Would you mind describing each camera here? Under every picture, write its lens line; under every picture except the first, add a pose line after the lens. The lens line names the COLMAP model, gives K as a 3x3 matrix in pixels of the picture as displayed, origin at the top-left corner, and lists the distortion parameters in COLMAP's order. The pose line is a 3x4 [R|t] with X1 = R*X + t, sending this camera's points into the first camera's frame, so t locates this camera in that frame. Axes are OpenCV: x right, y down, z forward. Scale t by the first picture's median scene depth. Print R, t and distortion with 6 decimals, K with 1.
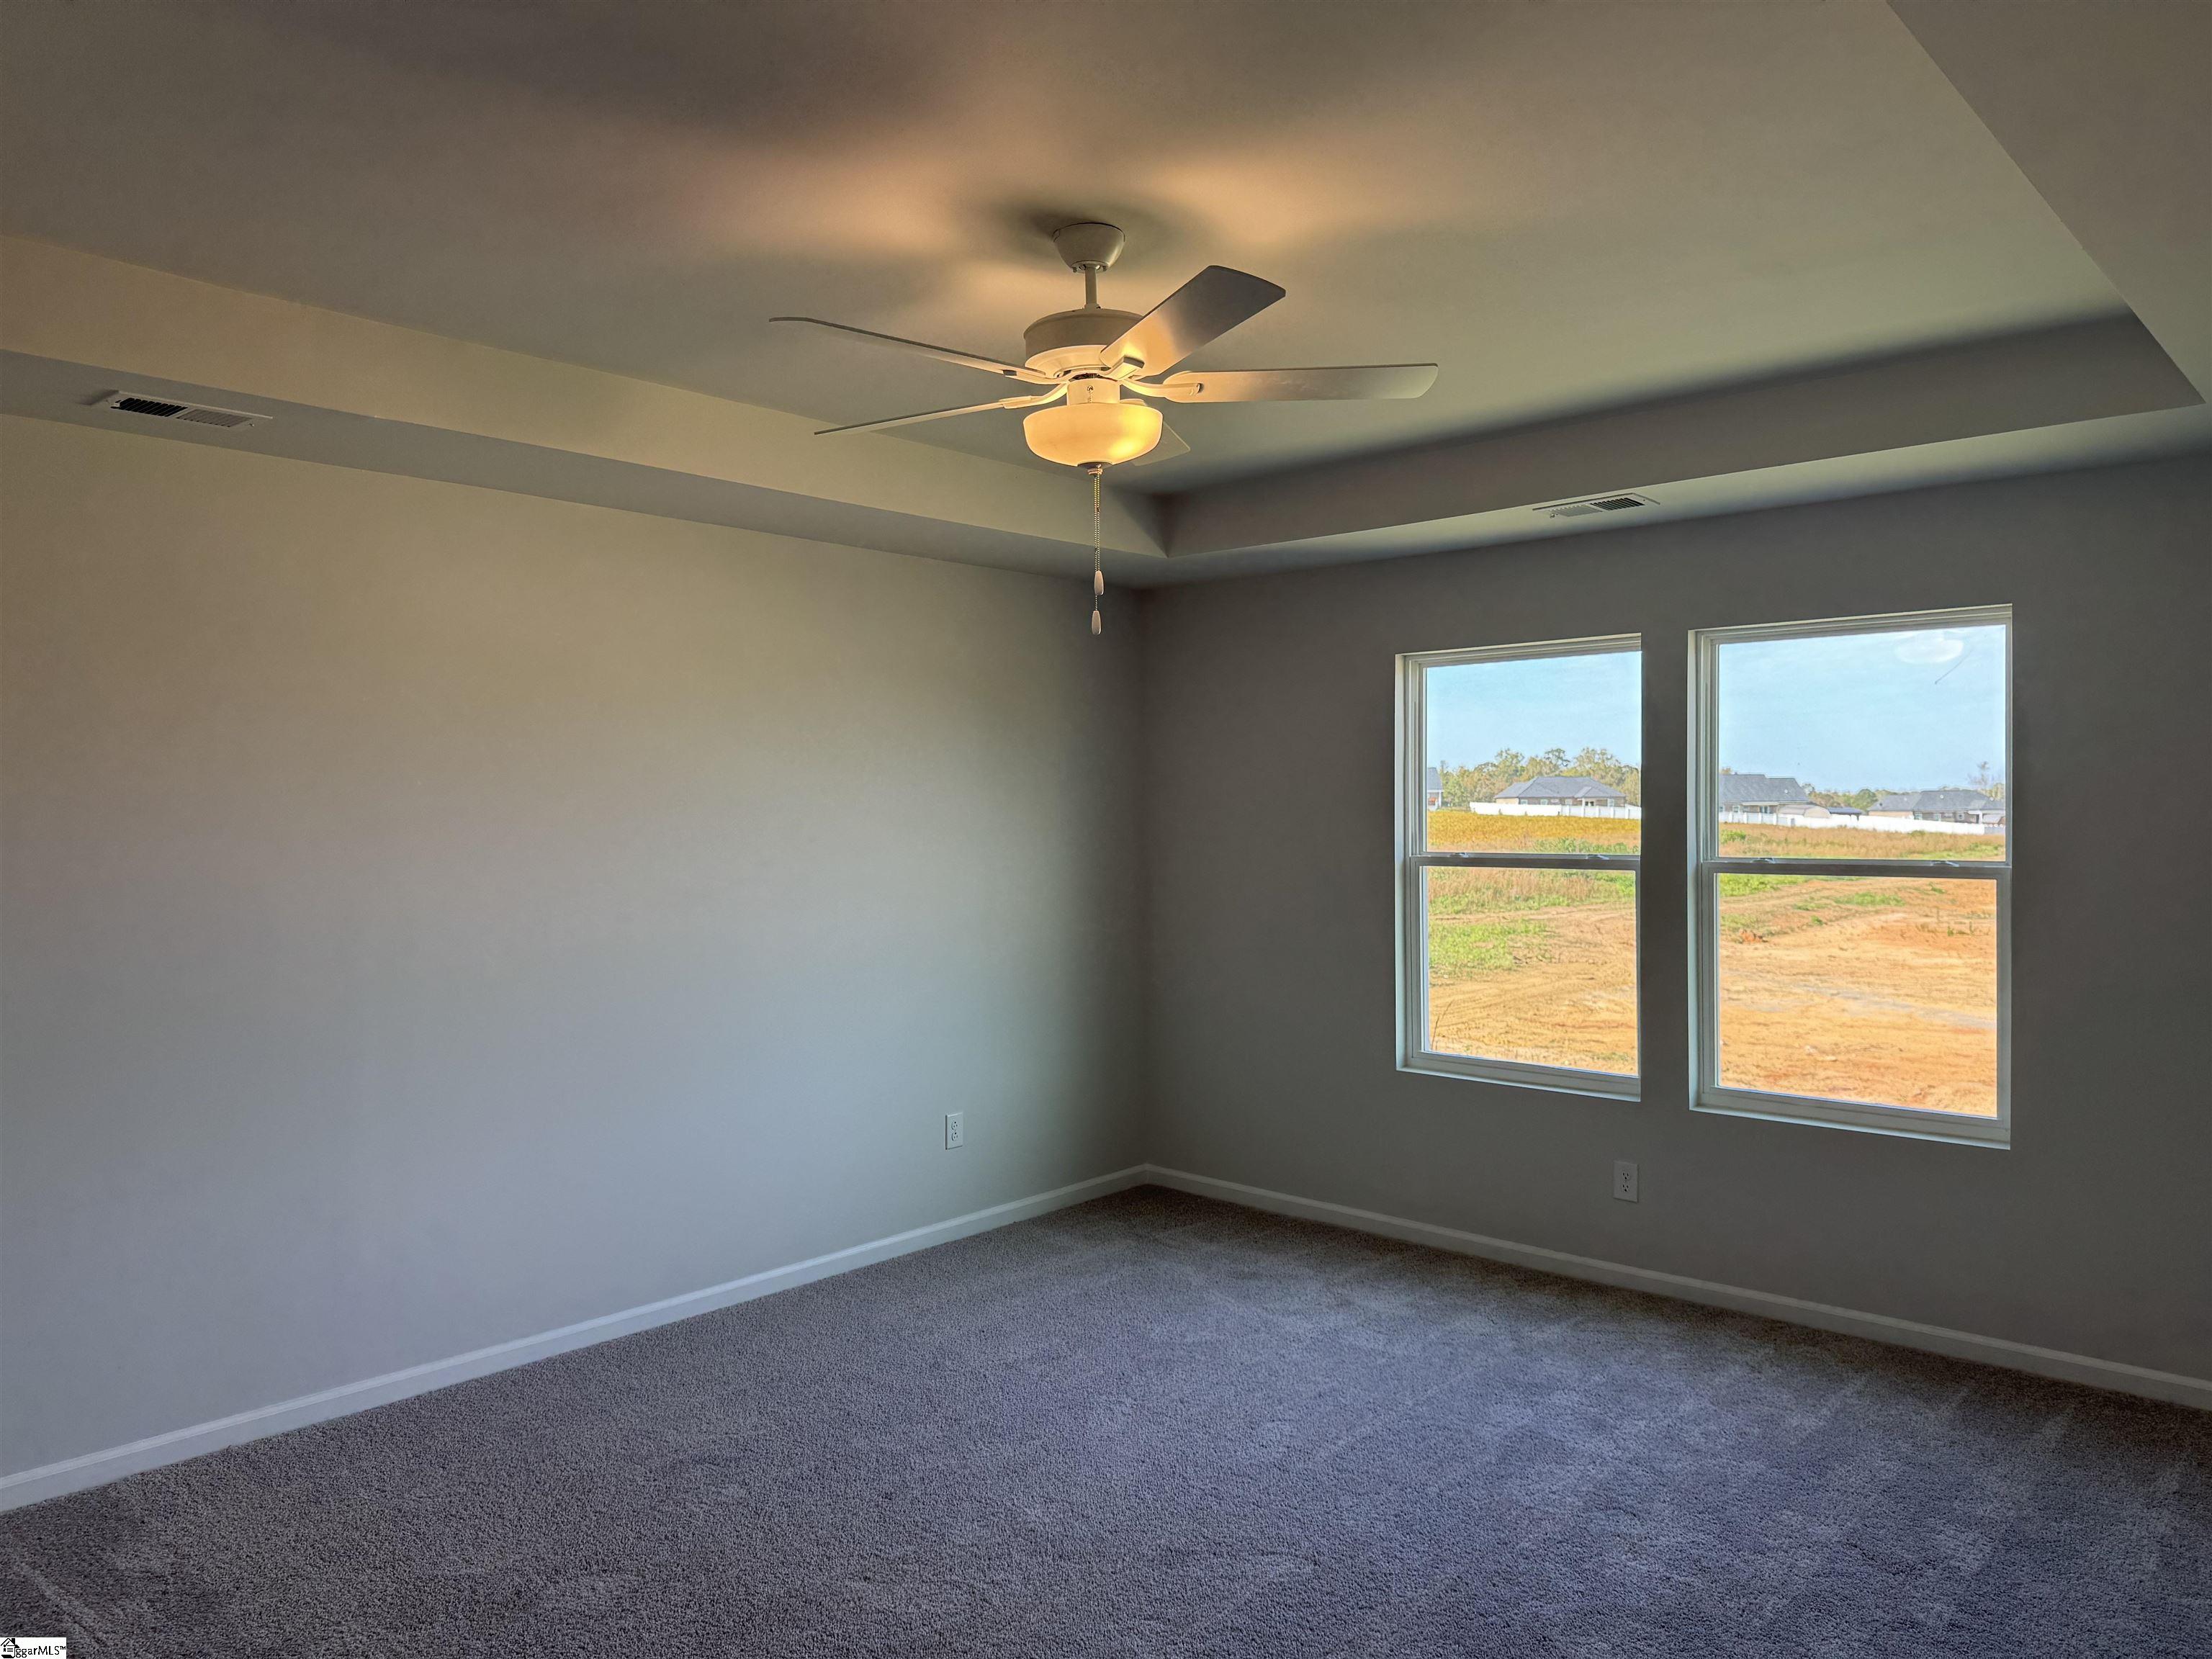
lens RADIAL K [[1525.3, 0, 1106.0], [0, 1525.3, 829.5], [0, 0, 1]] dist [-0.005082, -0.001122]
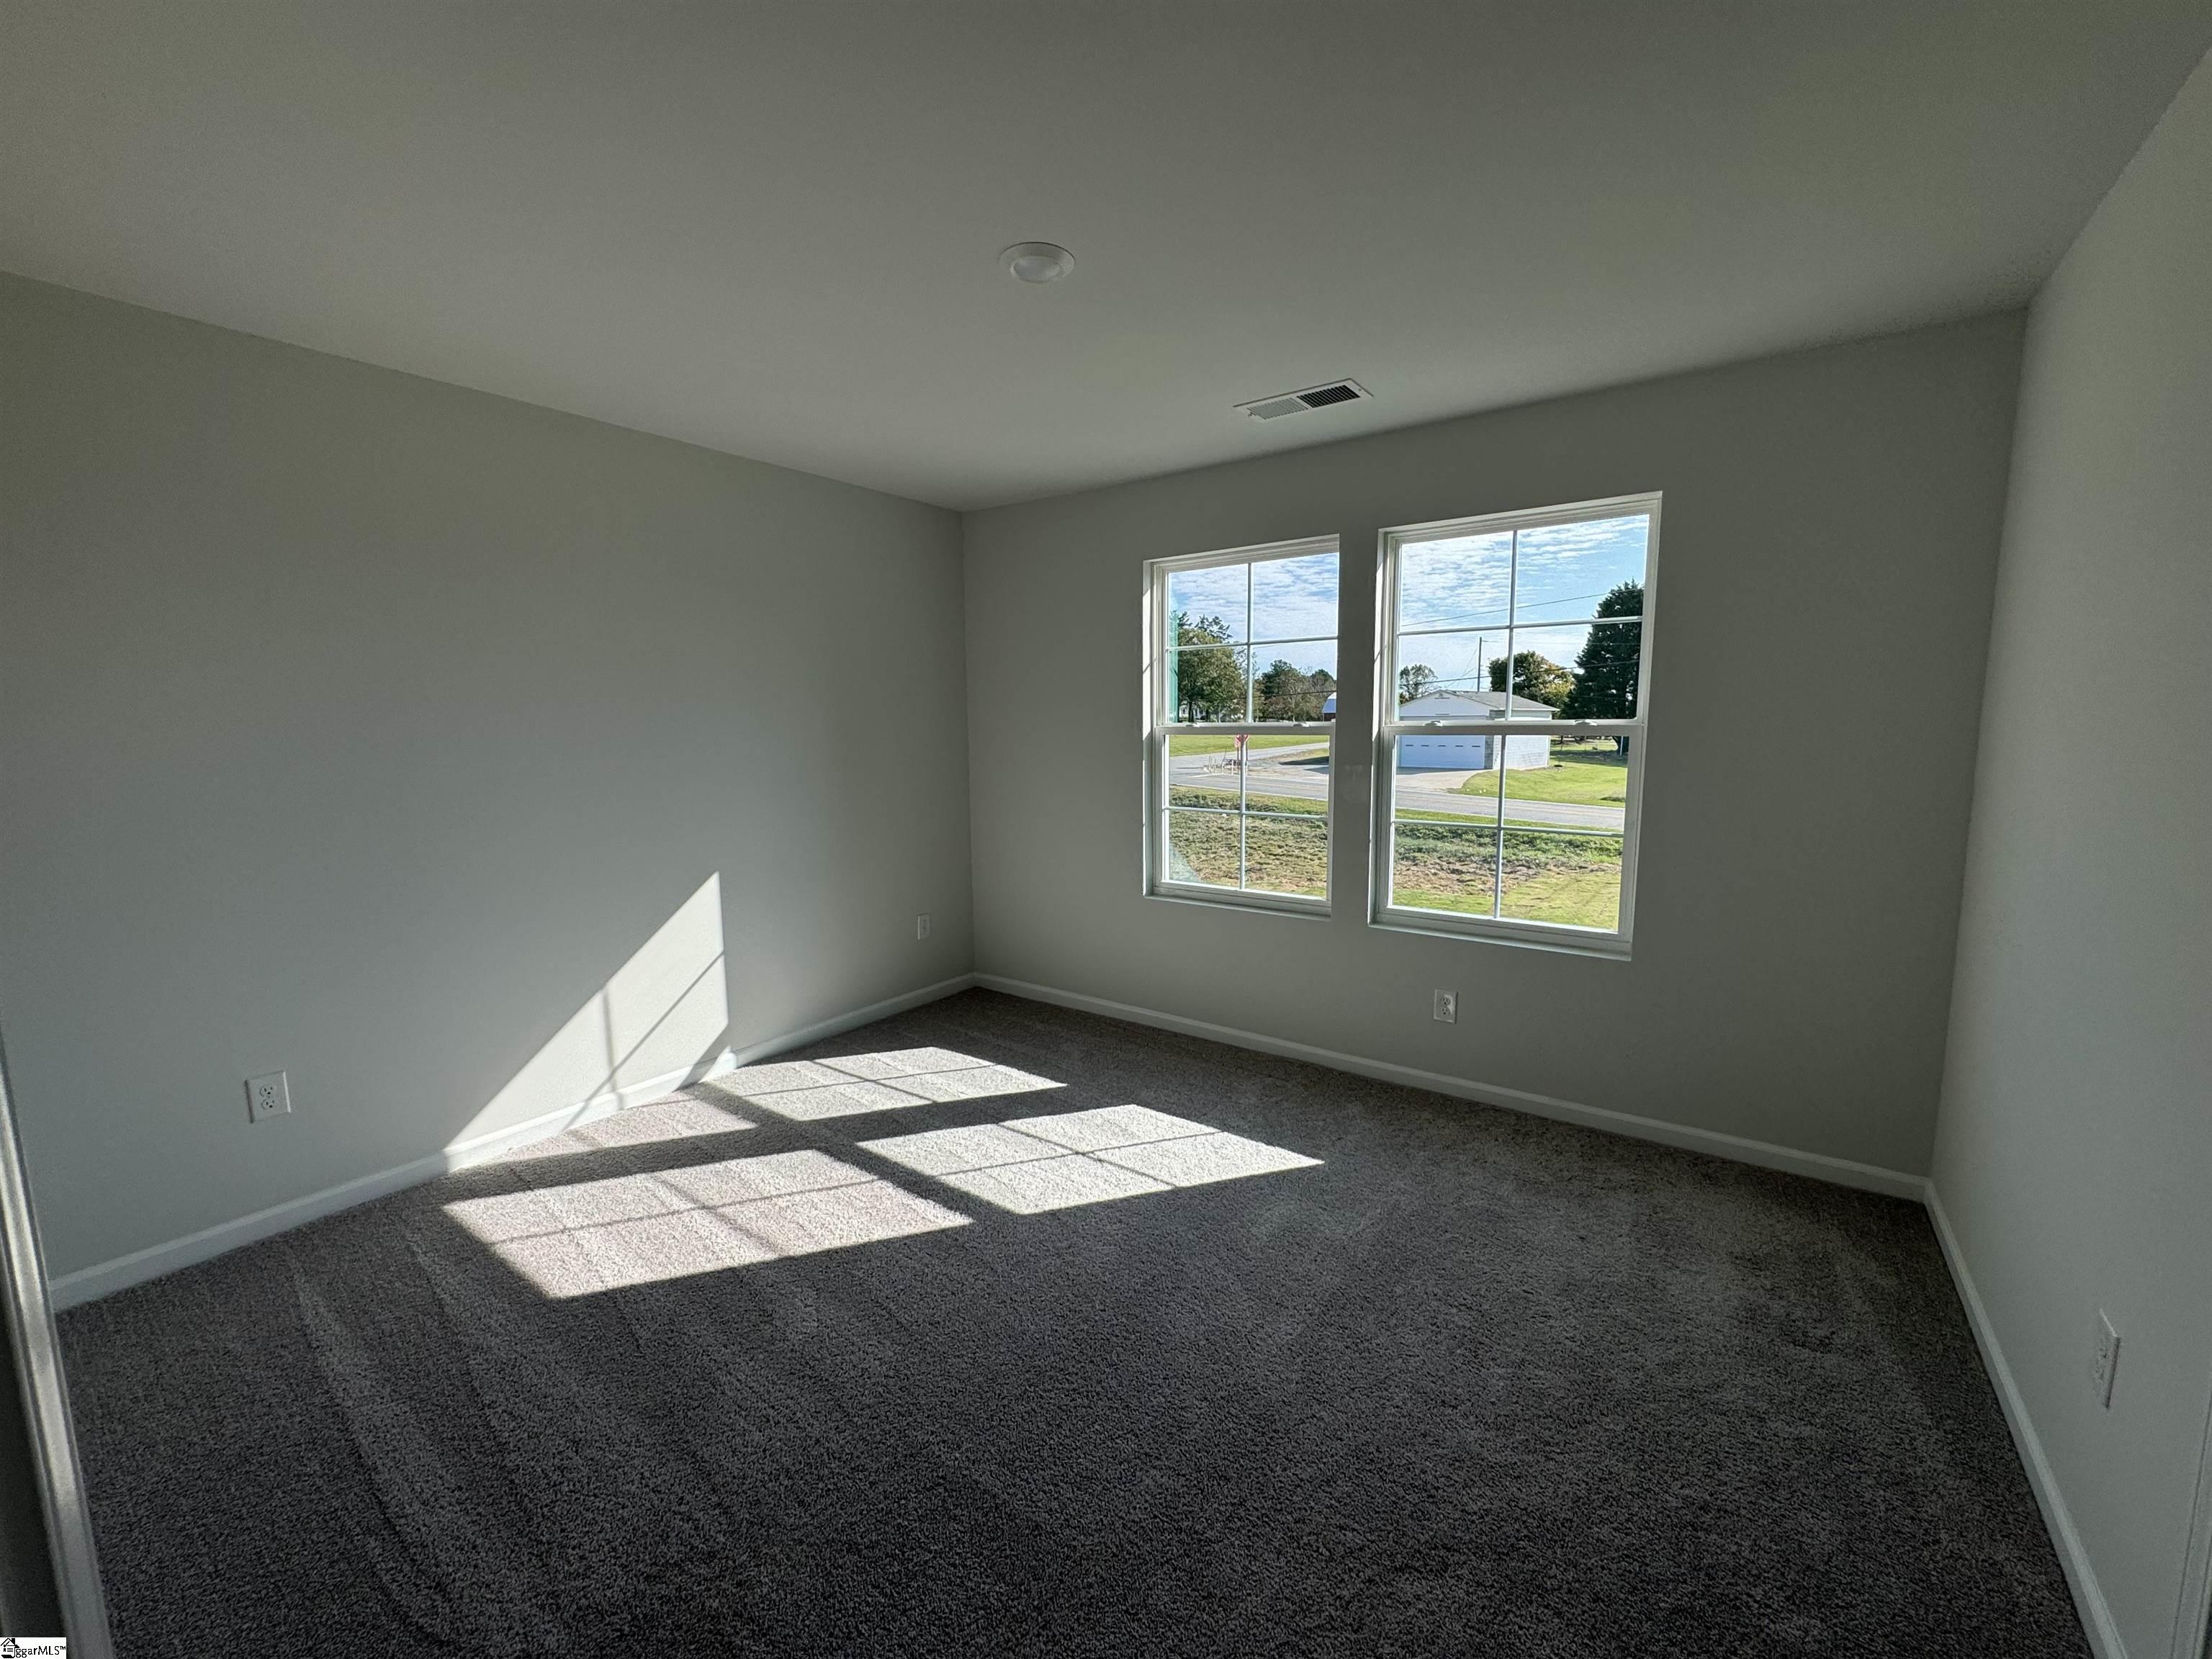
lens RADIAL K [[879.0, 0, 1106.0], [0, 879.0, 829.5], [0, 0, 1]] dist [0.000720, 0.000006]
pose [[0.996111, -0.015675, 0.086700, 0.115756], [0.006972, 0.994985, 0.099782, 0.032156], [-0.087830, -0.098789, 0.991225, 0.341061]]
